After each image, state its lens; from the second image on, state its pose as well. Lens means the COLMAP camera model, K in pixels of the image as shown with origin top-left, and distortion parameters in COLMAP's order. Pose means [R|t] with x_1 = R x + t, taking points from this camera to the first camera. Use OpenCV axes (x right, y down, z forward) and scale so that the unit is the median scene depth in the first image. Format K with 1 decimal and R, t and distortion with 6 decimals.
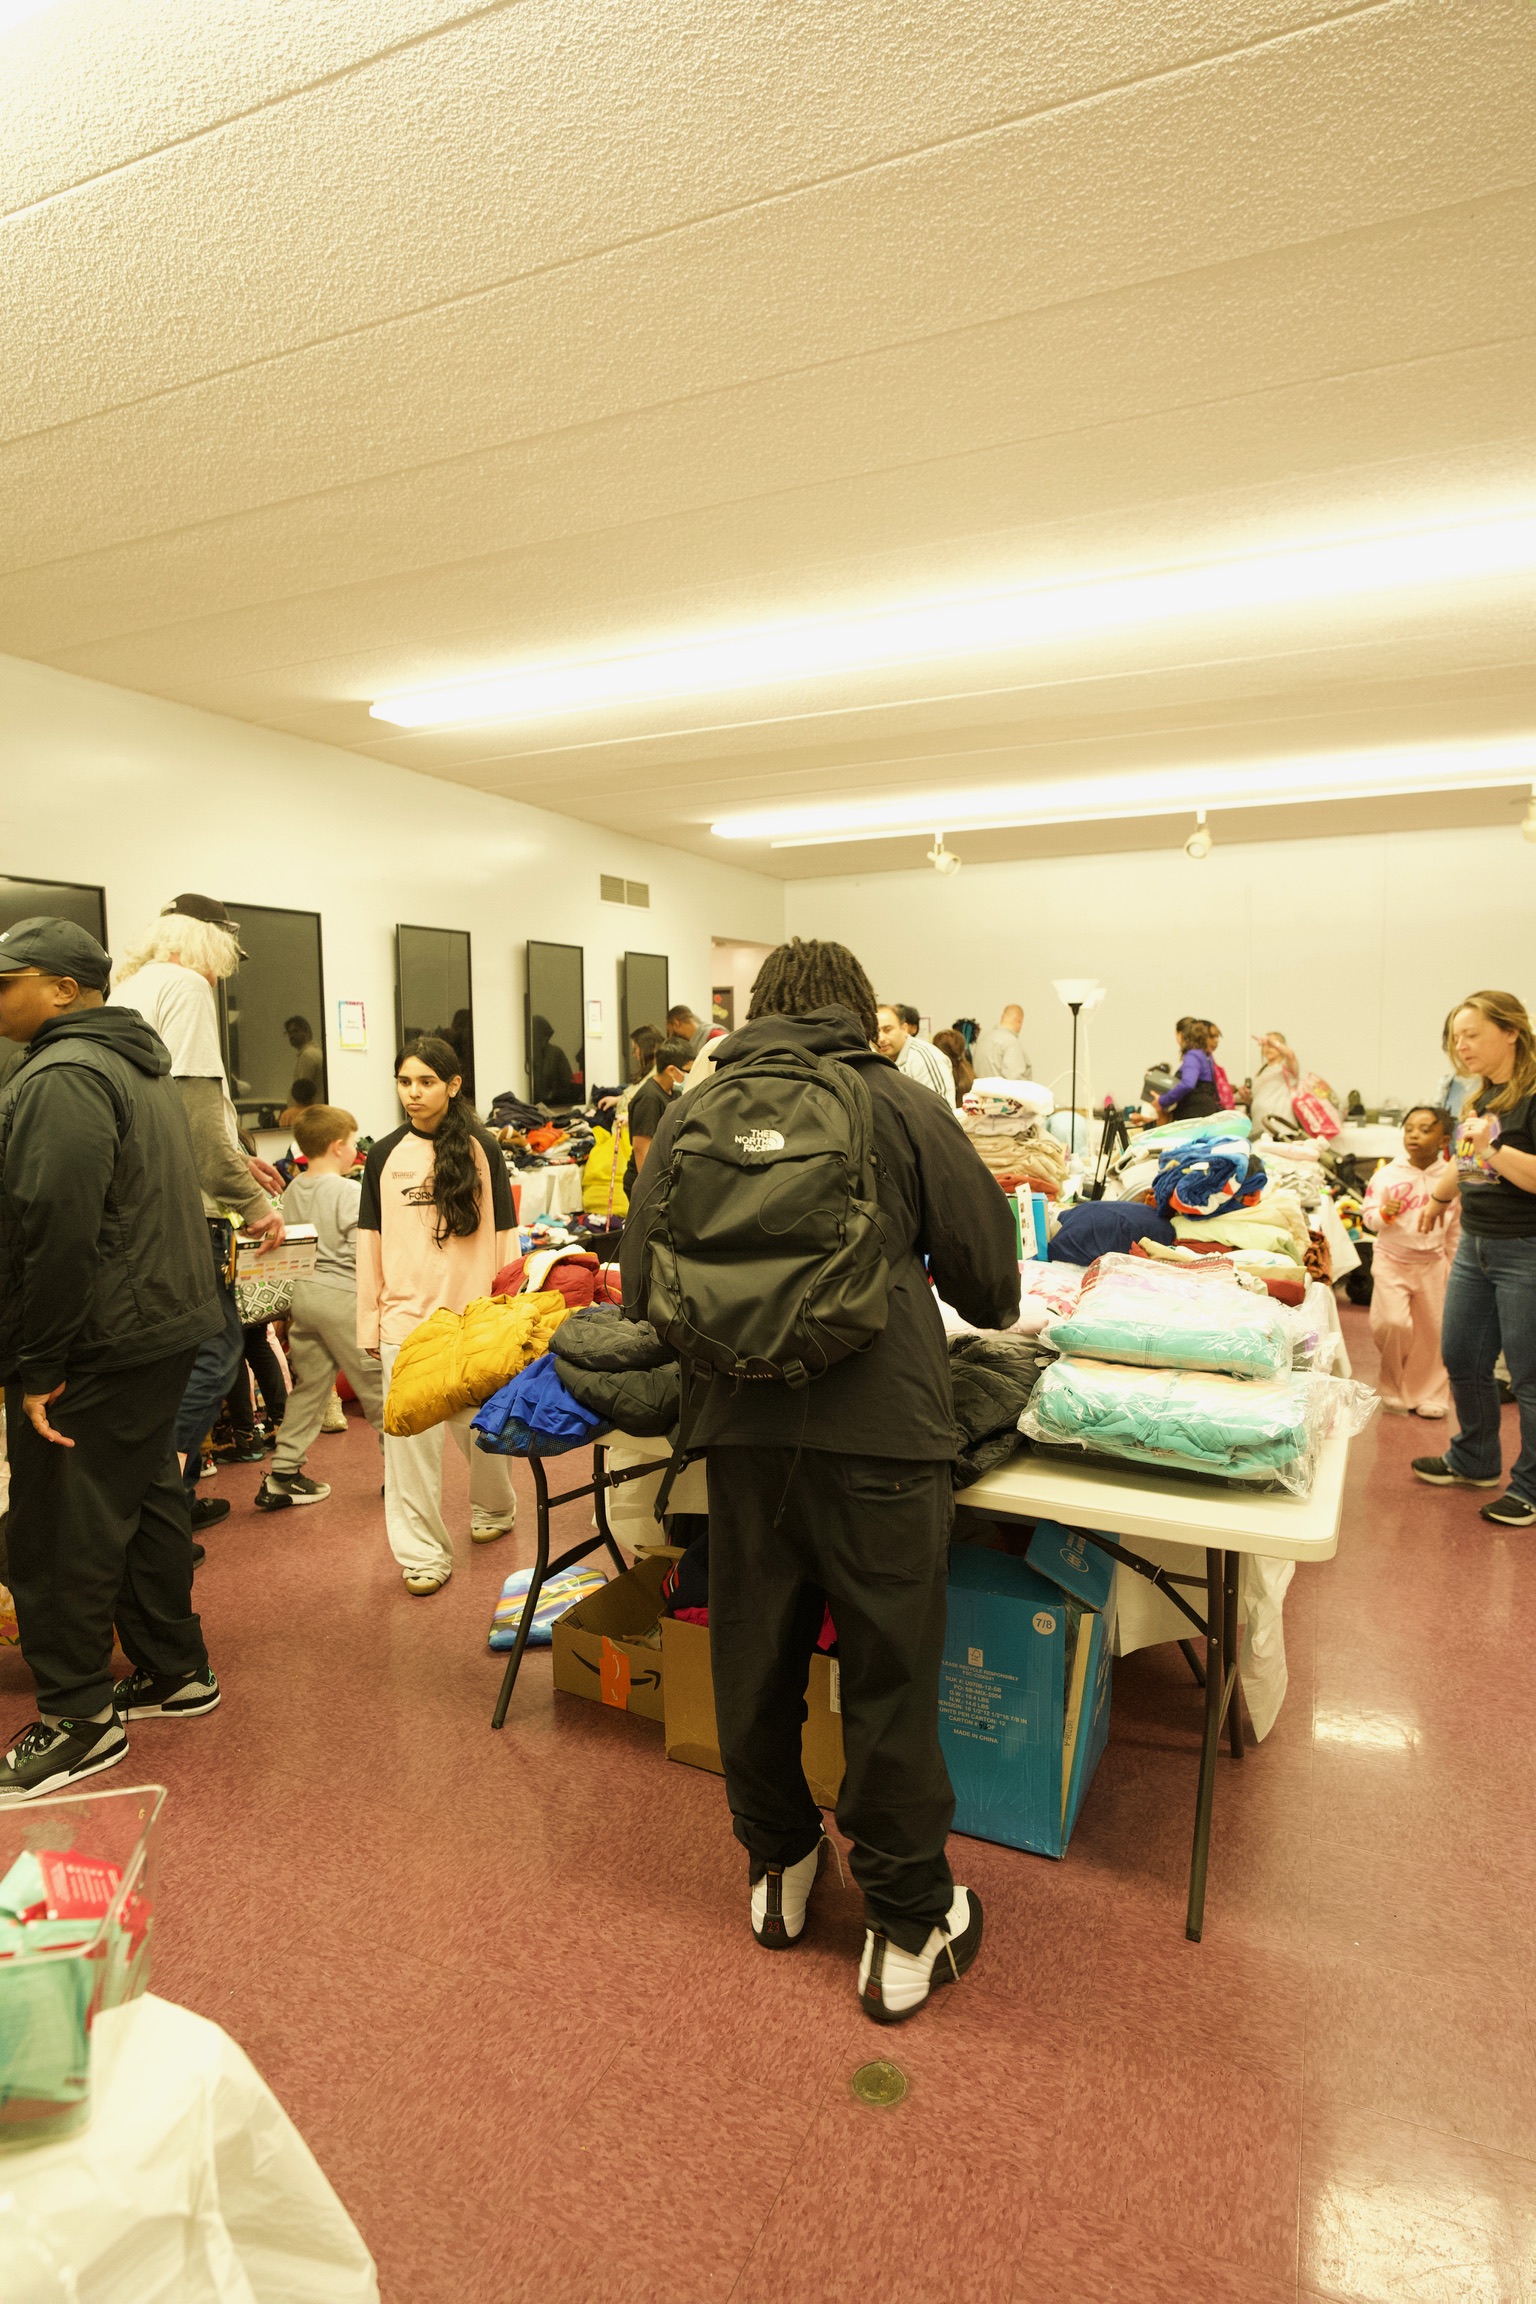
lens RADIAL K [[1258.7, 0, 757.5], [0, 1258.7, 1156.5], [0, 0, 1]] dist [-0.002588, 0.003971]
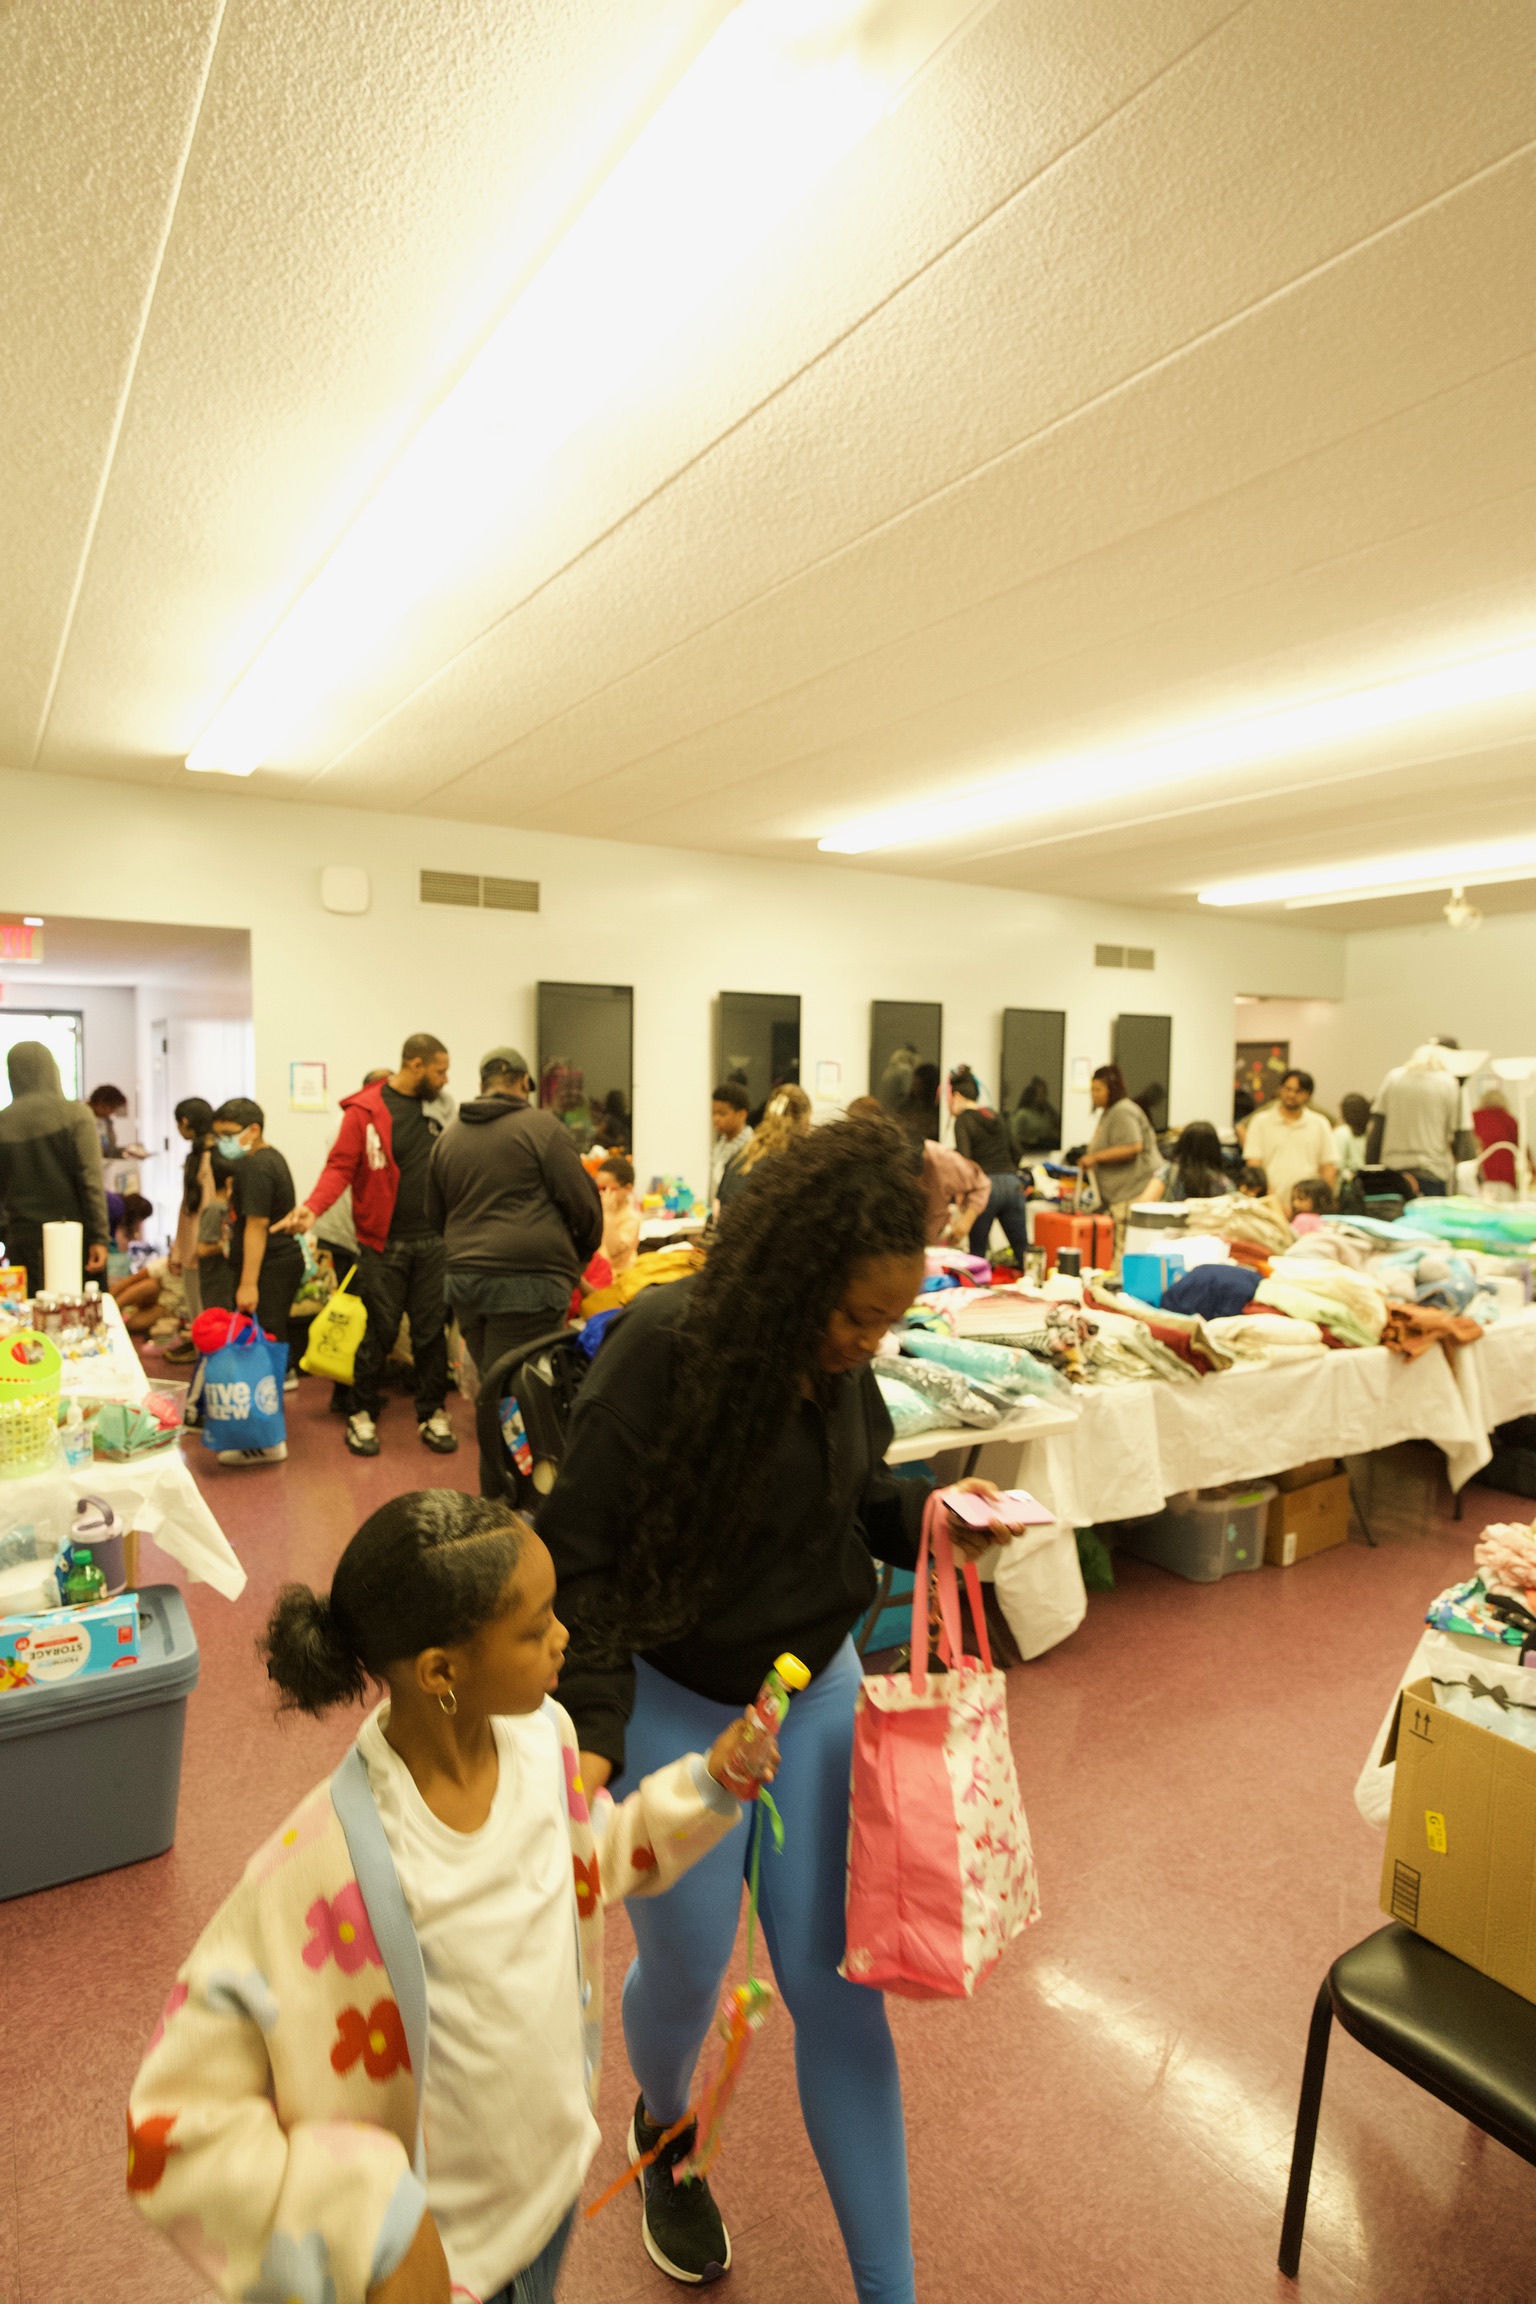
lens RADIAL K [[1258.7, 0, 751.2], [0, 1258.7, 1157.3], [0, 0, 1]] dist [-0.002588, 0.003971]
pose [[0.835272, 0.056355, -0.546942, 0.872043], [-0.070487, 0.997501, -0.004867, -0.040158], [0.545300, 0.042617, 0.837157, -0.299587]]
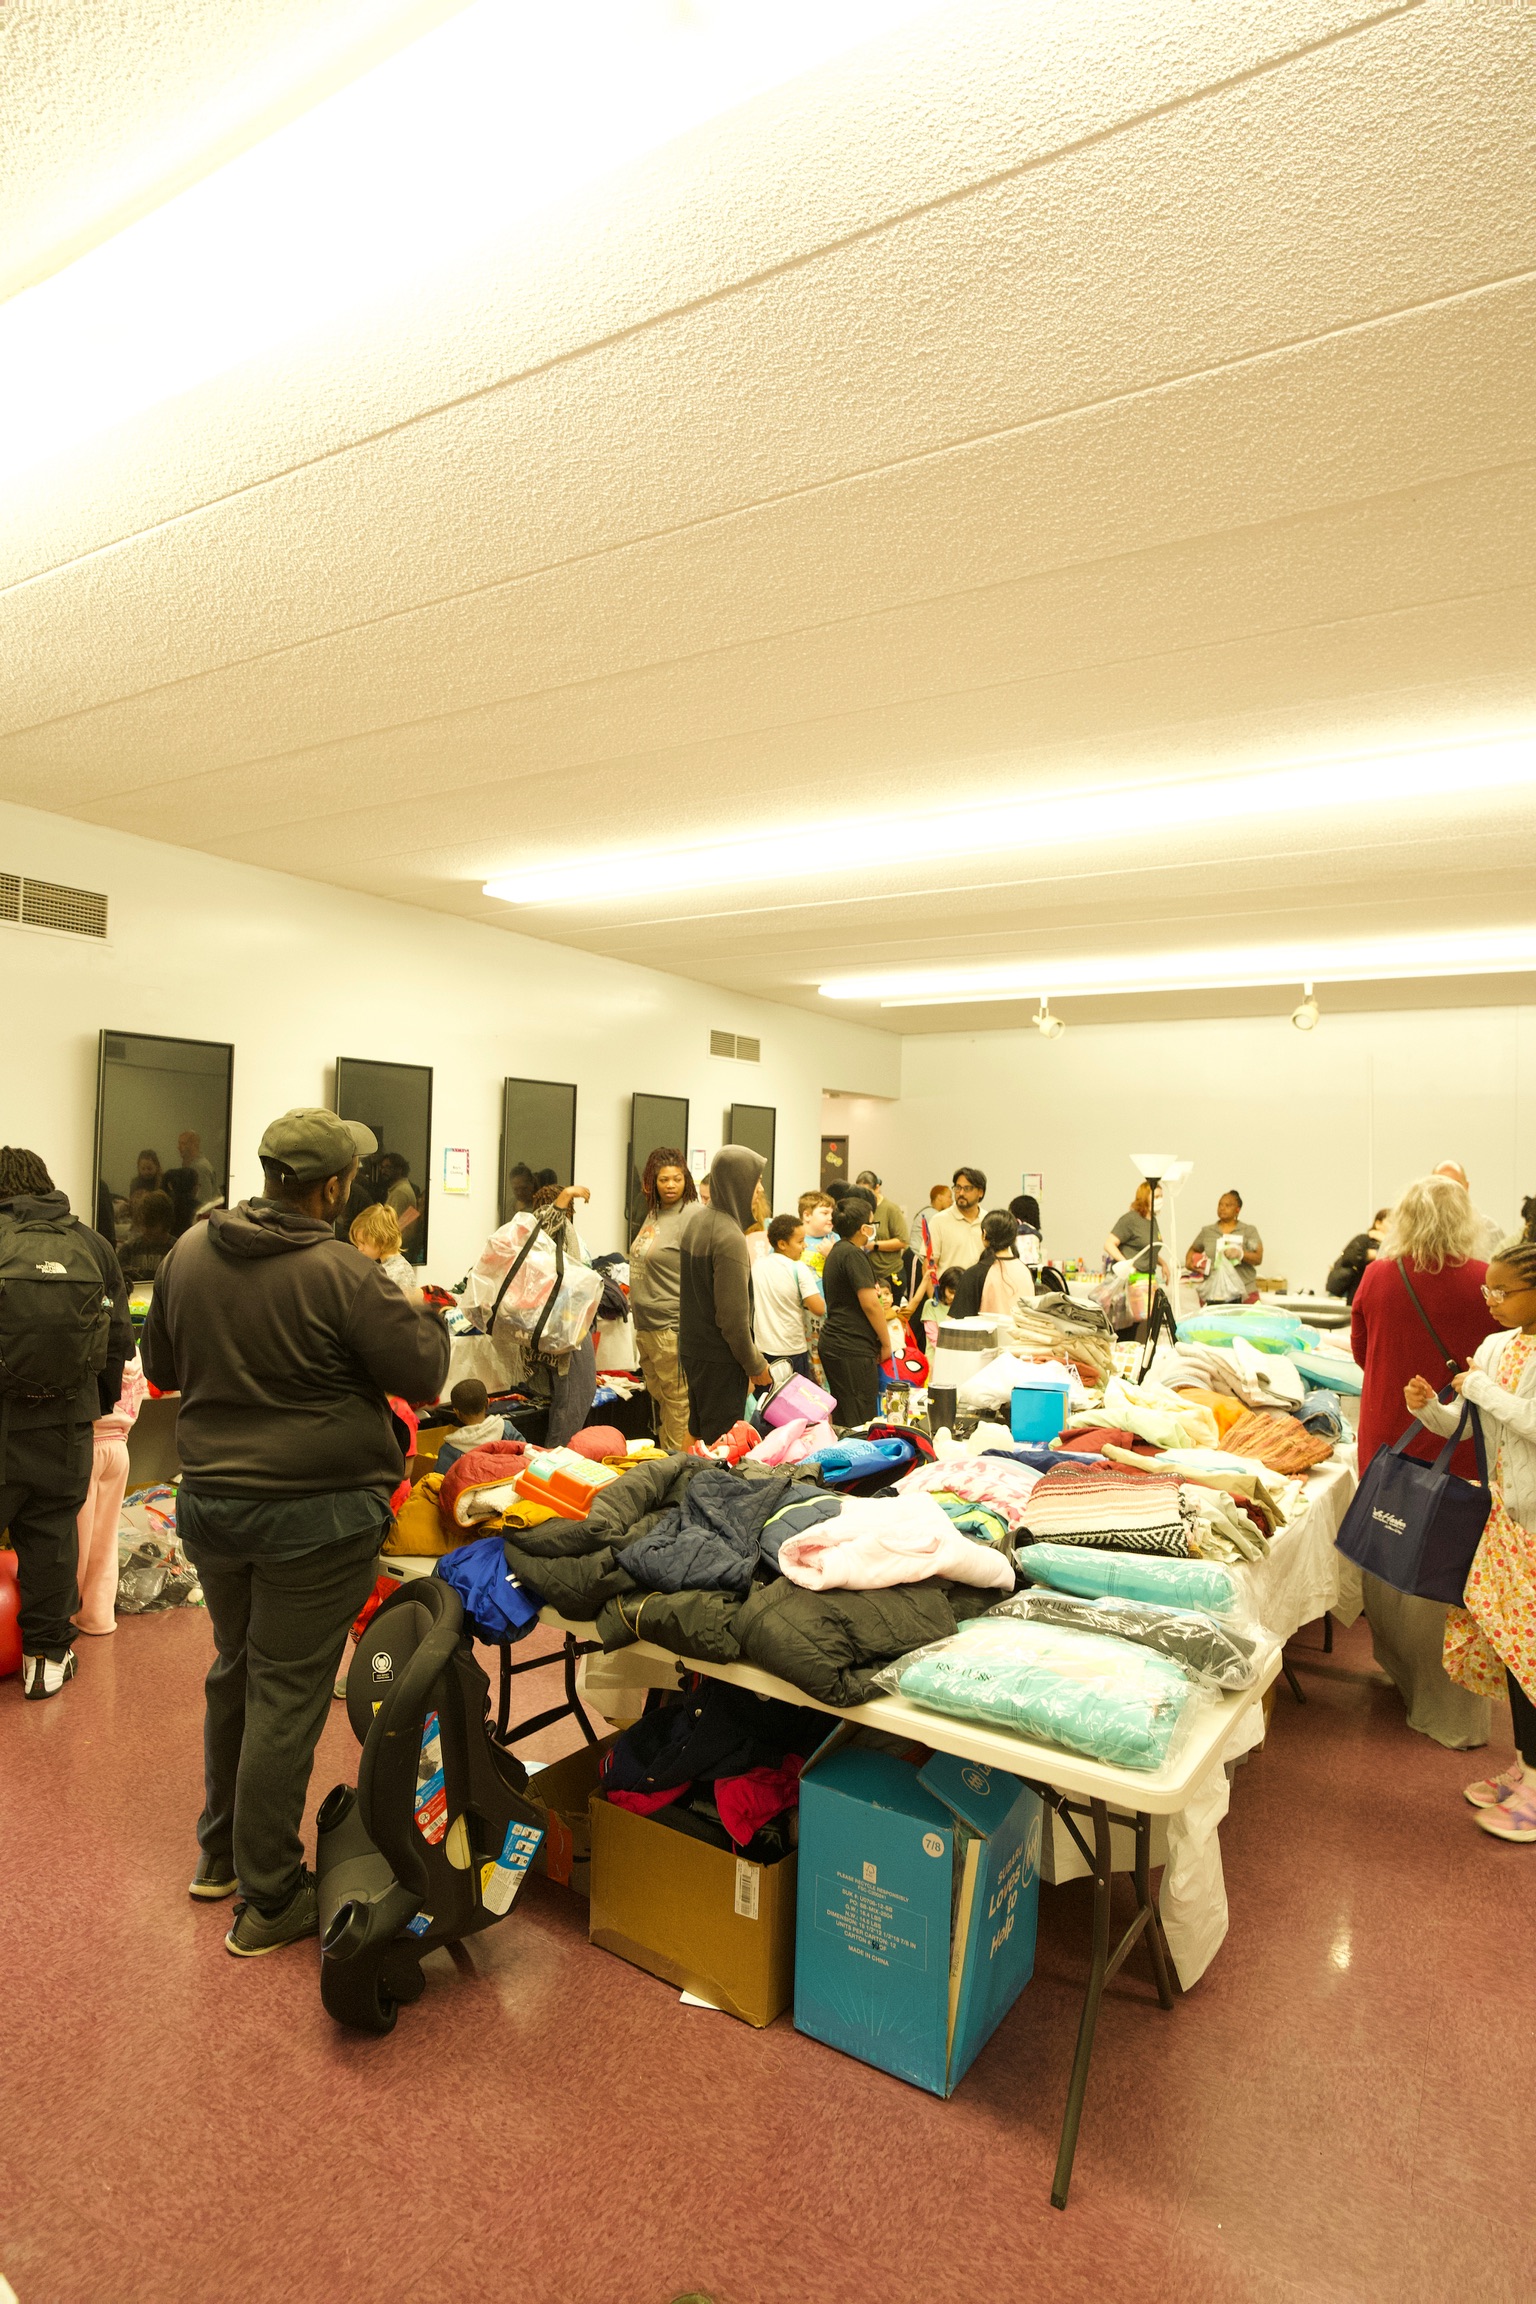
lens RADIAL K [[1258.7, 0, 758.3], [0, 1258.7, 1153.0], [0, 0, 1]] dist [-0.002588, 0.003971]
pose [[0.991796, 0.036208, -0.122594, 0.168418], [-0.049120, 0.993364, -0.103993, -0.058360], [0.118015, 0.109162, 0.986993, -0.060051]]
